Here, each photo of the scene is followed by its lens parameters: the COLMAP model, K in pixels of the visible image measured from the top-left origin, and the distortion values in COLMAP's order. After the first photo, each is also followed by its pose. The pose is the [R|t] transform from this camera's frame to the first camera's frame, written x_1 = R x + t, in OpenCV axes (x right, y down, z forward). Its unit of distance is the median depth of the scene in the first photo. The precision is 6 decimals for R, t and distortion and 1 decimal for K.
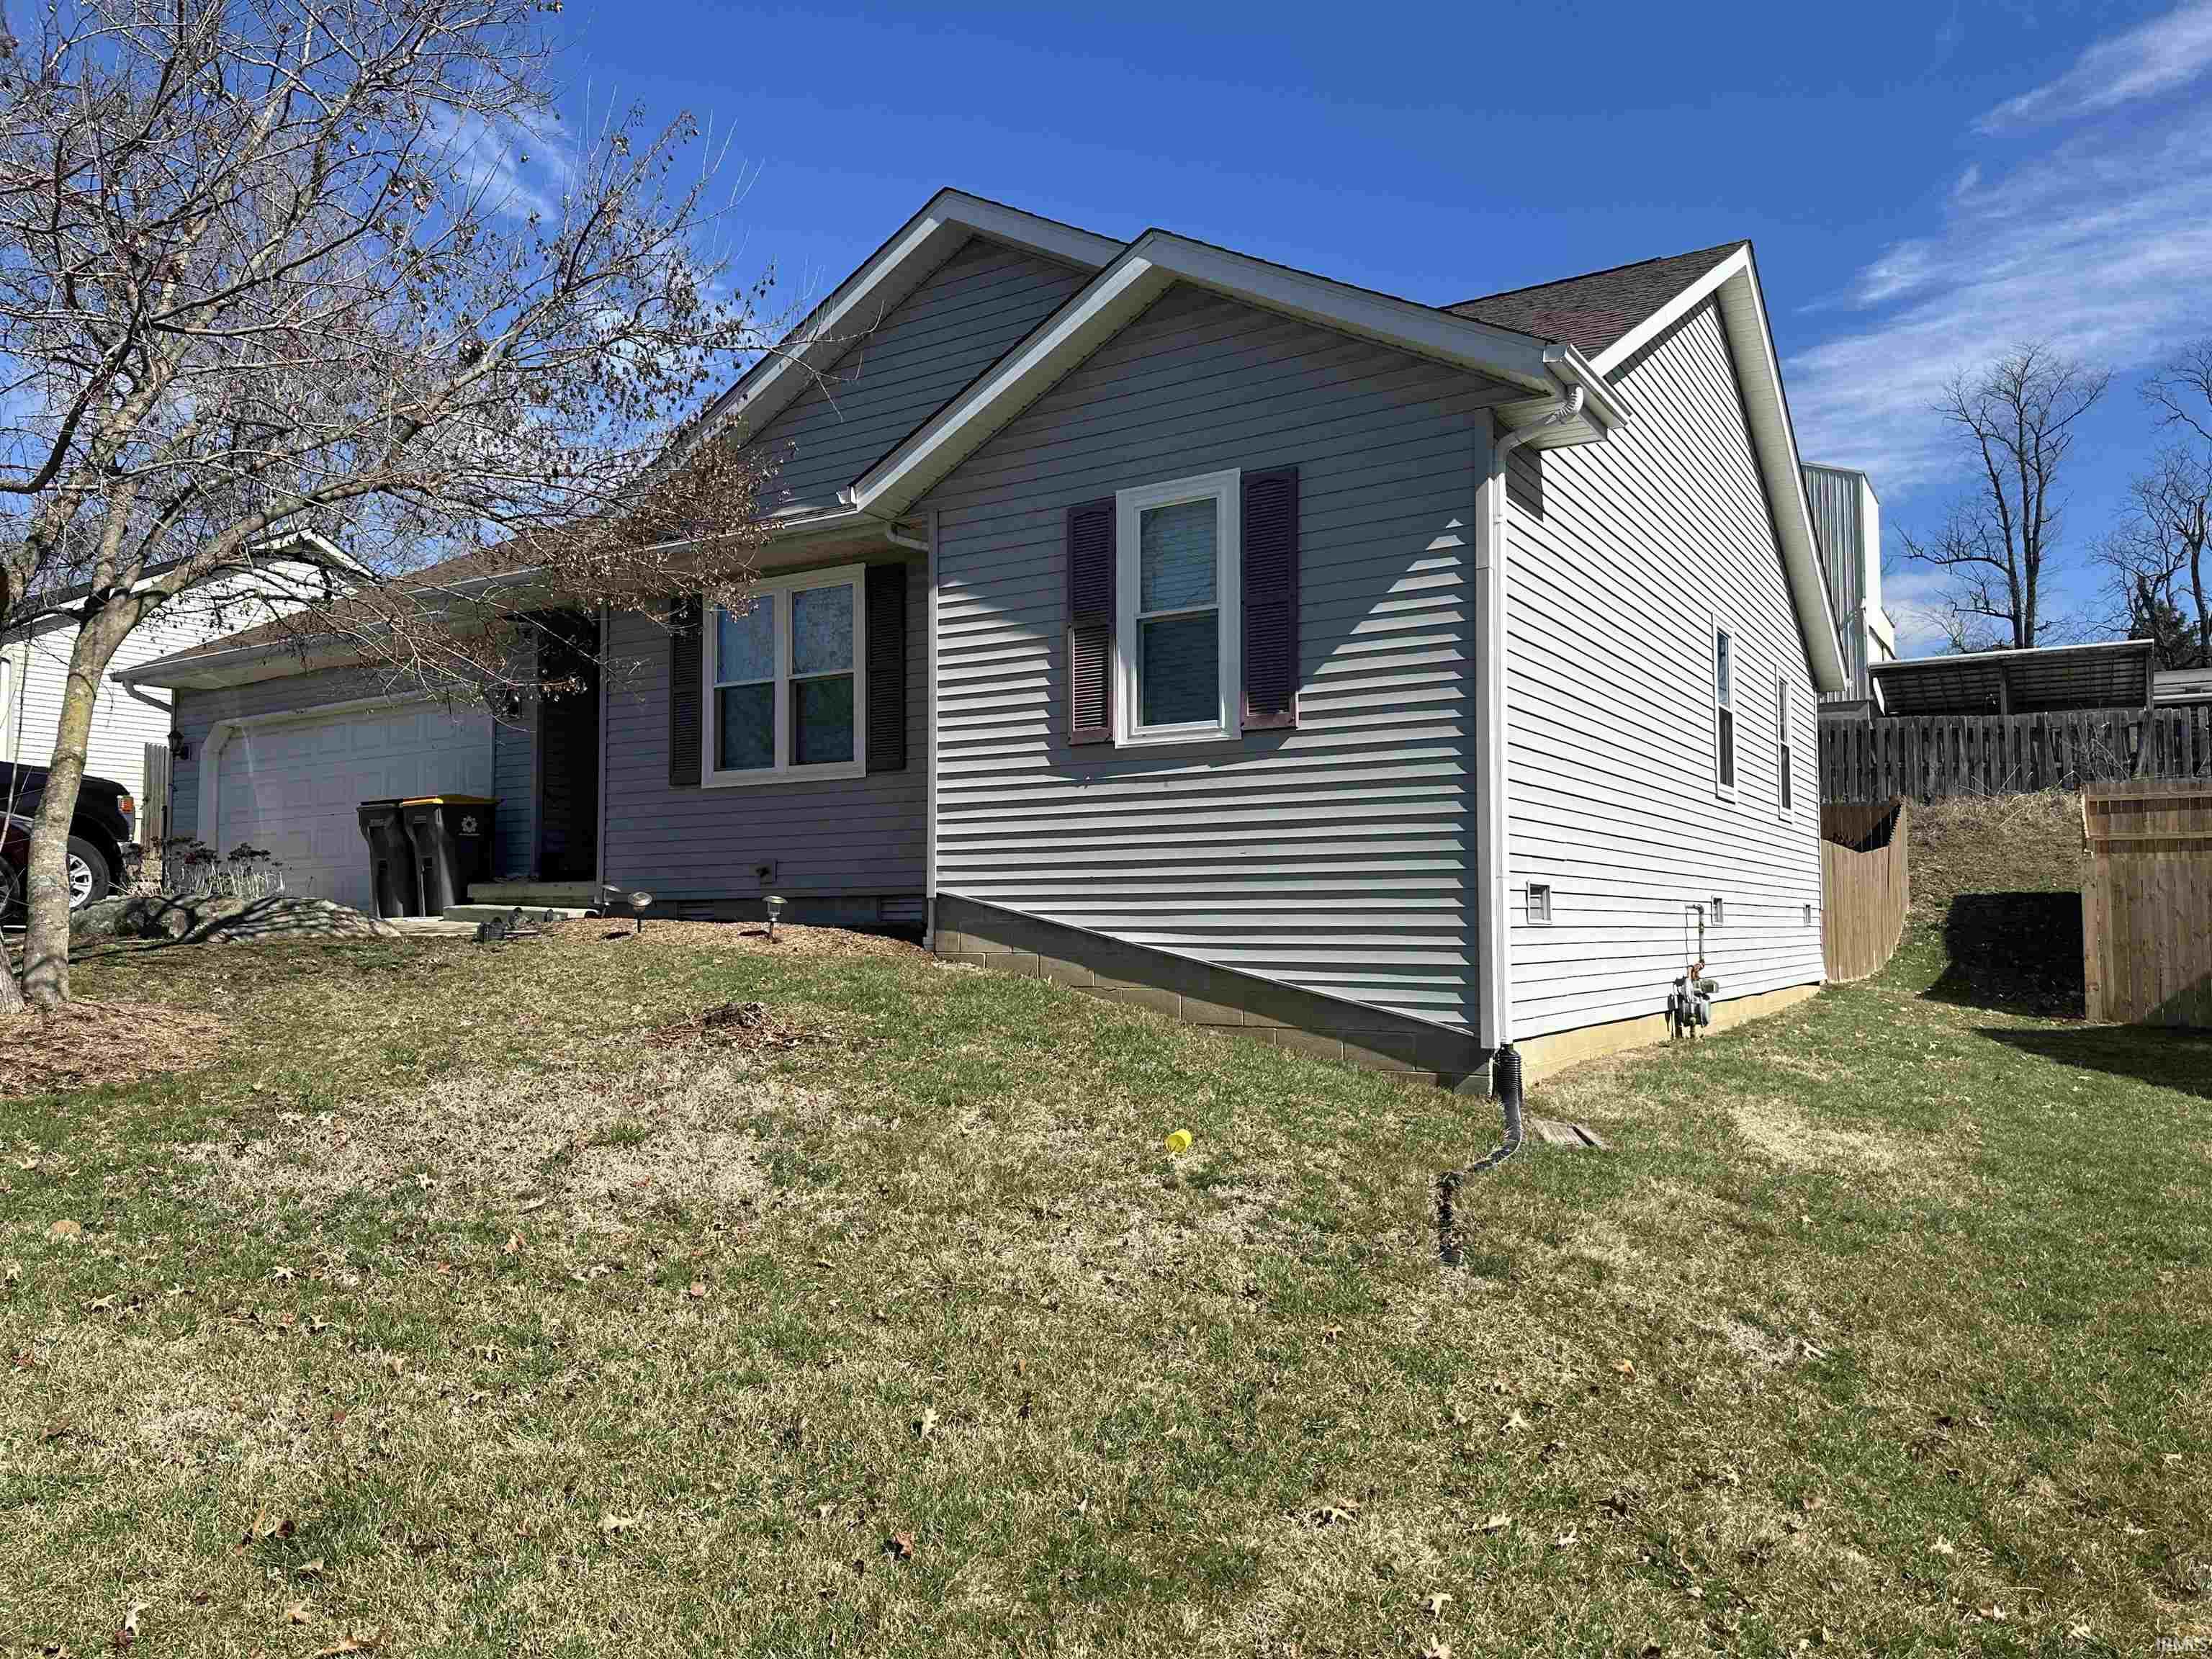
lens RADIAL K [[1547.6, 0, 1107.2], [0, 1547.6, 832.4], [0, 0, 1]] dist [0.045237, -0.007533]
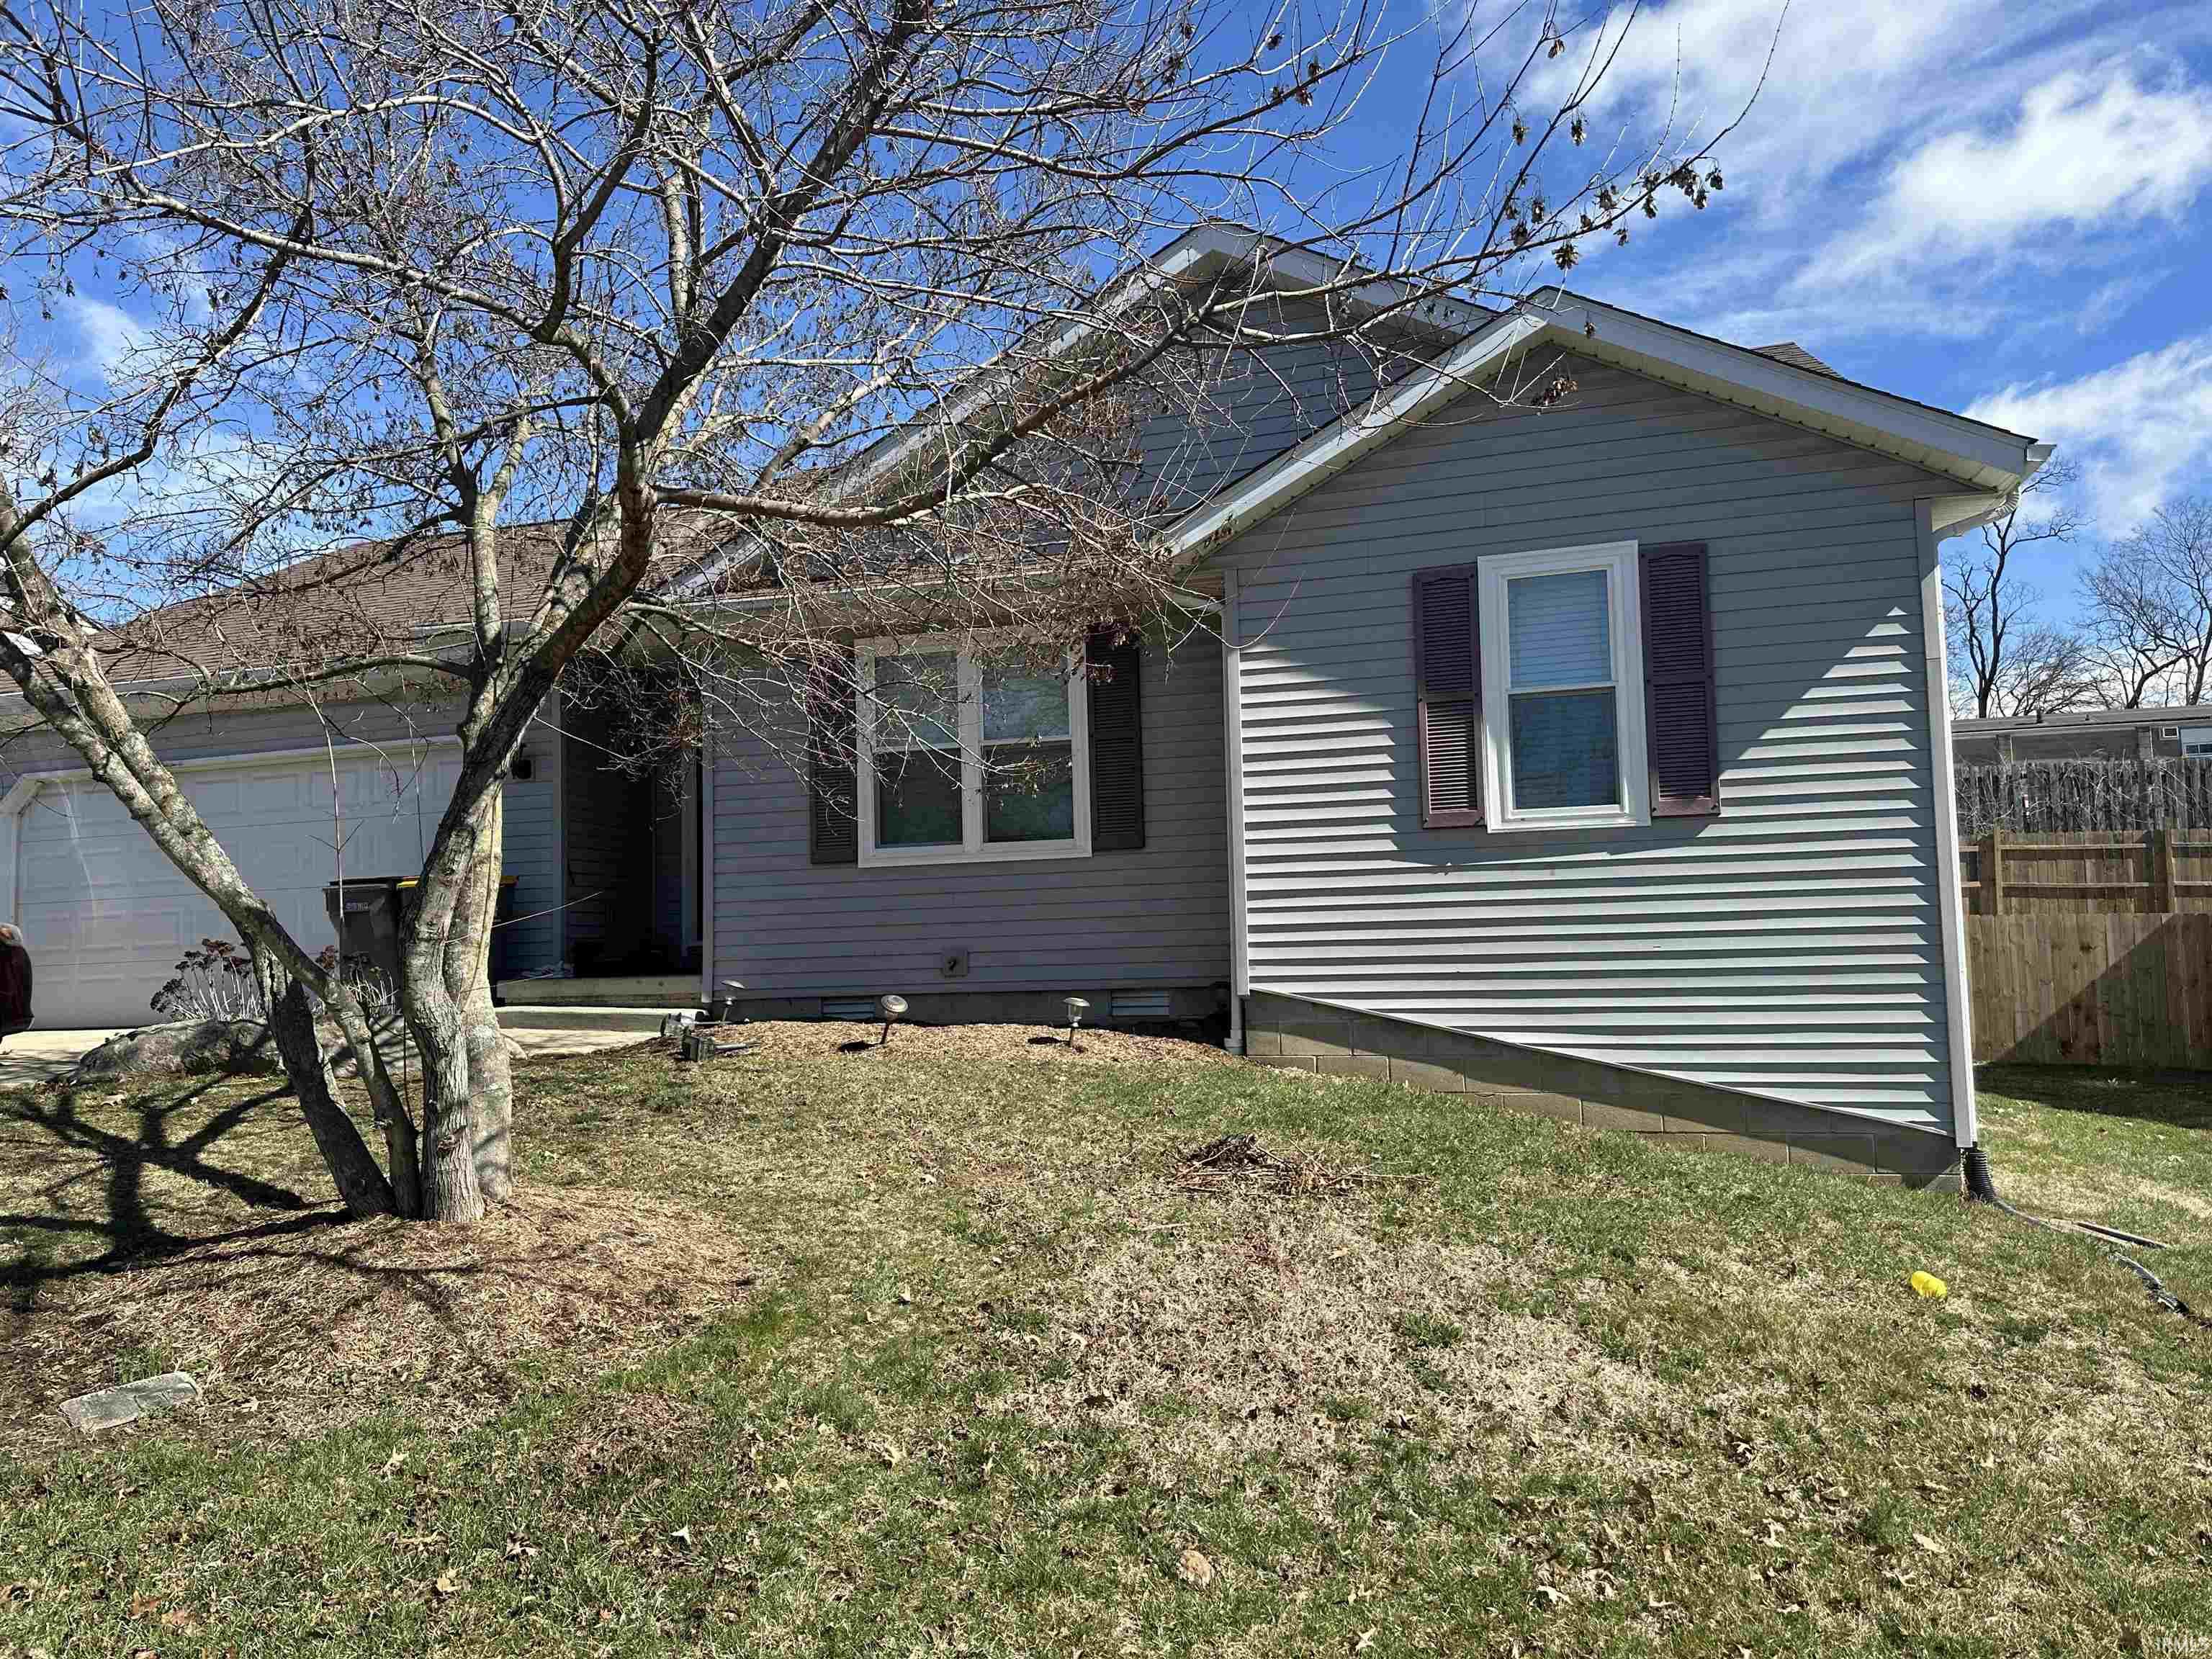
lens RADIAL K [[1547.6, 0, 1104.2], [0, 1547.6, 818.9], [0, 0, 1]] dist [0.045237, -0.007533]
pose [[0.961951, 0.002833, 0.273207, -0.462874], [0.006689, 0.999402, -0.033915, -0.031972], [-0.273140, 0.034452, 0.961357, 0.163578]]
